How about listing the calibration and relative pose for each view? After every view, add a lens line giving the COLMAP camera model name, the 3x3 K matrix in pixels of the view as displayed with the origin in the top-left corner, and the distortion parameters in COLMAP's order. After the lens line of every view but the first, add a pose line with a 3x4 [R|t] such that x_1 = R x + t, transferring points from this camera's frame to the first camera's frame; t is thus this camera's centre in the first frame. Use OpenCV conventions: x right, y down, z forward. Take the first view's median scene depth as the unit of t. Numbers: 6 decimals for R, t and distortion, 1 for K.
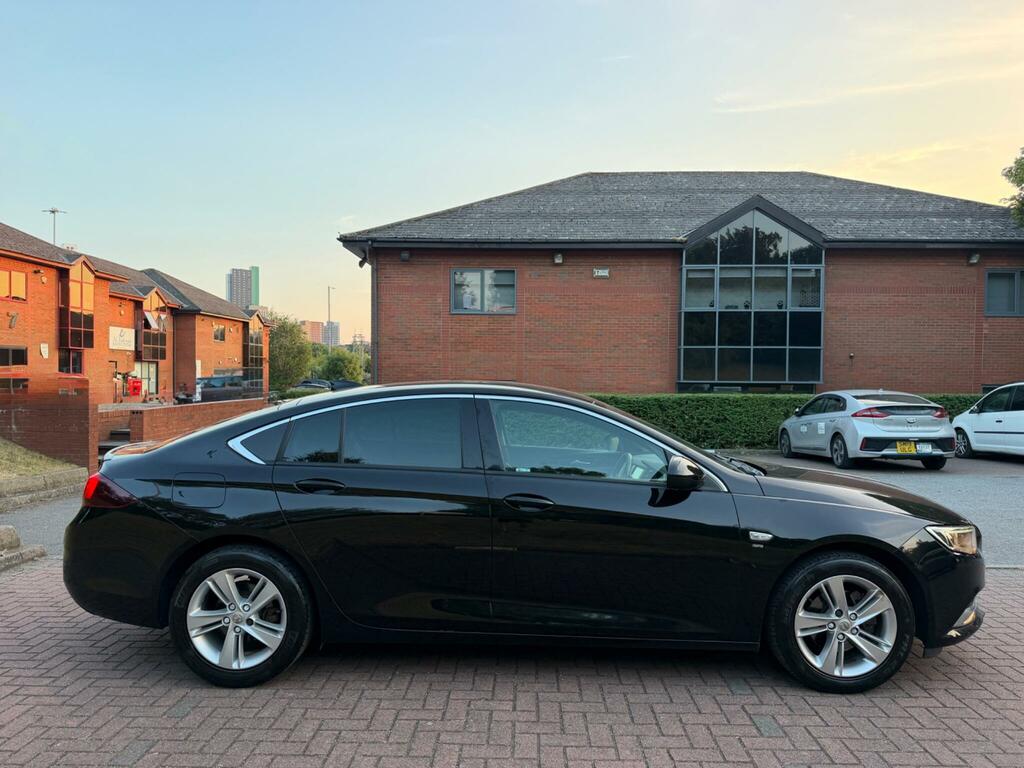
lens RADIAL K [[734.2, 0, 504.3], [0, 734.2, 386.5], [0, 0, 1]] dist [0.040230, -0.052379]
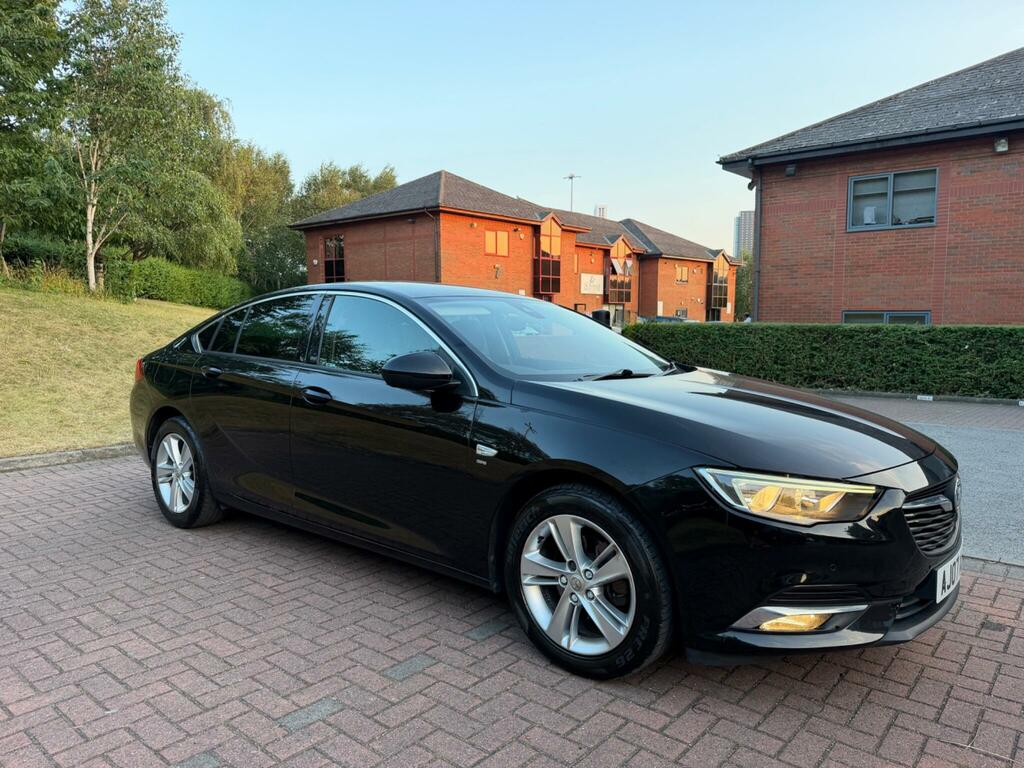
lens RADIAL K [[734.2, 0, 504.3], [0, 734.2, 386.5], [0, 0, 1]] dist [0.040230, -0.052379]
pose [[0.767529, 0.046582, -0.639319, 0.176072], [-0.000039, 0.997359, 0.072623, 0.016325], [0.641014, -0.055716, 0.765504, 0.084710]]
